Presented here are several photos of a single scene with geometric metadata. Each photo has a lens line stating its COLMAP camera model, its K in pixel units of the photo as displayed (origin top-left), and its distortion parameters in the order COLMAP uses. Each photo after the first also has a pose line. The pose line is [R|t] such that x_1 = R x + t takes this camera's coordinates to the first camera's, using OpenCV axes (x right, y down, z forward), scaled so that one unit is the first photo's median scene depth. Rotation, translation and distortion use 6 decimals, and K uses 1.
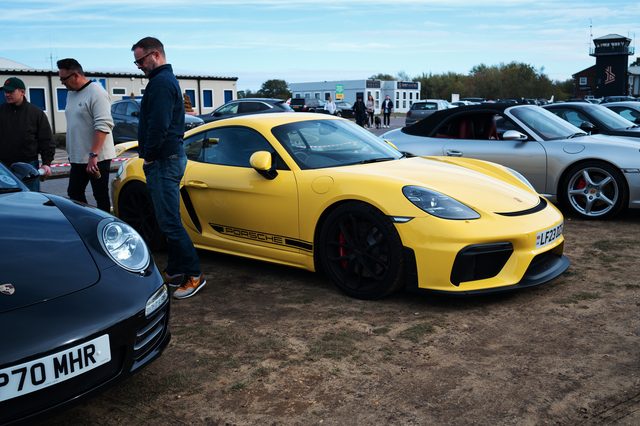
lens RADIAL K [[621.9, 0, 320.3], [0, 621.9, 215.9], [0, 0, 1]] dist [-0.041017, 0.000000]
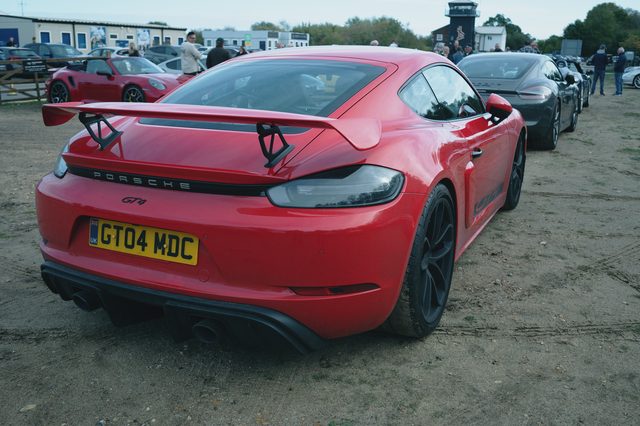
lens RADIAL K [[621.9, 0, 321.8], [0, 621.9, 212.9], [0, 0, 1]] dist [-0.041017, 0.000000]
pose [[0.979084, -0.013236, 0.203027, -0.808395], [-0.002828, 0.996900, 0.078632, 0.472551], [-0.203439, -0.077561, 0.976011, -2.697552]]
